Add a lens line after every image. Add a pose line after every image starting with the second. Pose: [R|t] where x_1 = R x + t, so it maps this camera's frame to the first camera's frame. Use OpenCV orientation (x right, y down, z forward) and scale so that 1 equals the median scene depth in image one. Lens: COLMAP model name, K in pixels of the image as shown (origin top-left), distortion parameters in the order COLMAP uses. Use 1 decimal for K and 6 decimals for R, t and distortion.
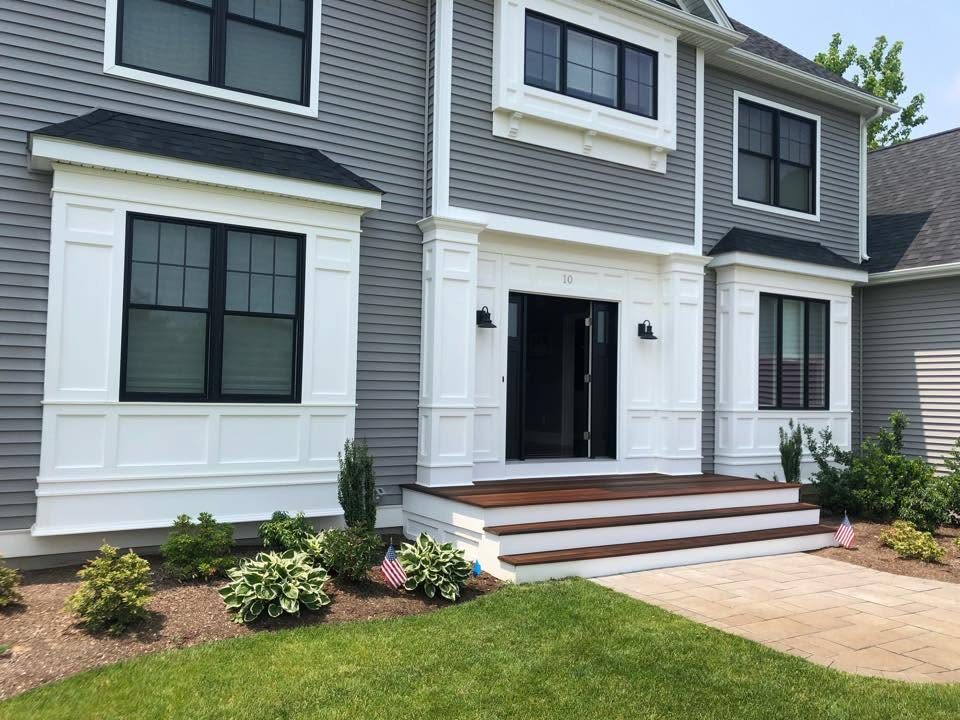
lens RADIAL K [[762.6, 0, 481.7], [0, 762.6, 359.2], [0, 0, 1]] dist [0.043267, -0.002443]
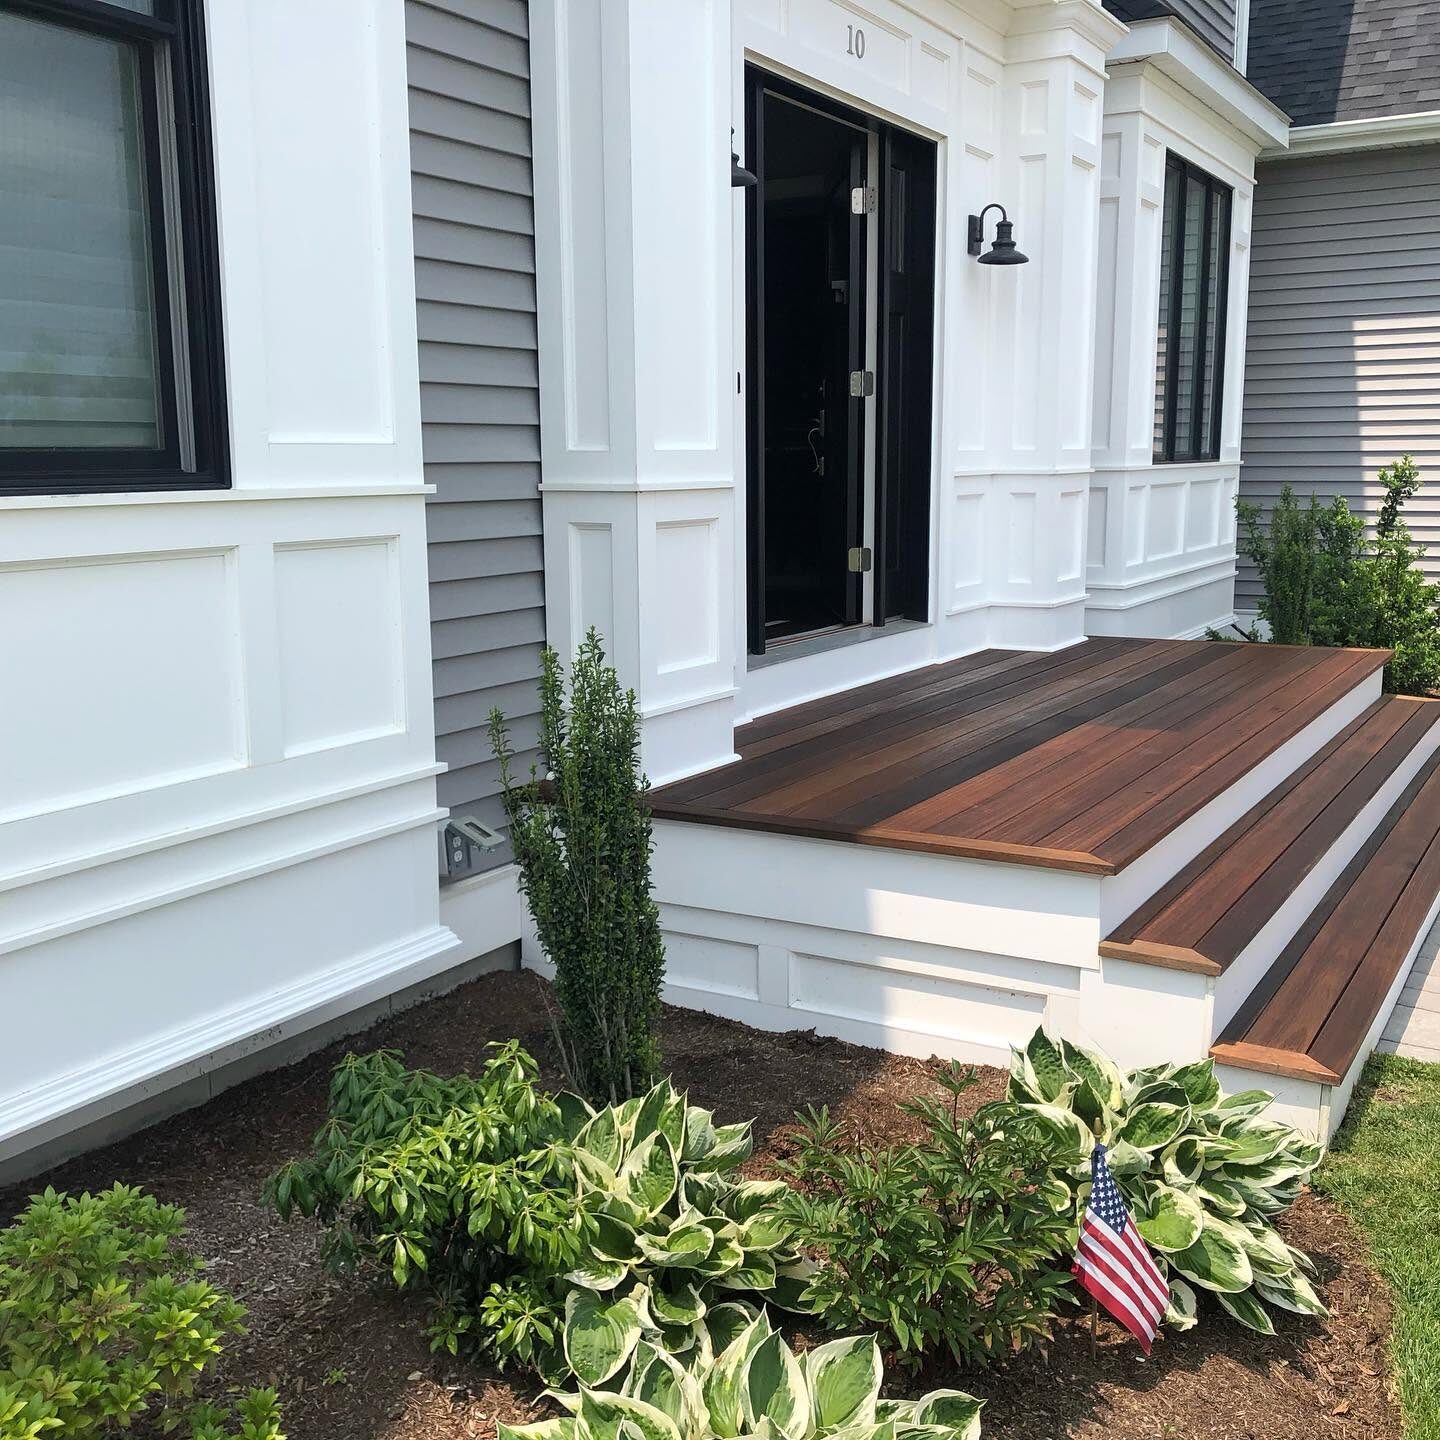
lens RADIAL K [[1572.9, 0, 717.4], [0, 1572.9, 725.0], [0, 0, 1]] dist [0.014650, 0.000000]
pose [[0.877762, -0.107245, 0.466939, -0.243880], [0.003125, 0.975885, 0.218265, 0.021067], [-0.479087, -0.190125, 0.856930, 0.426379]]
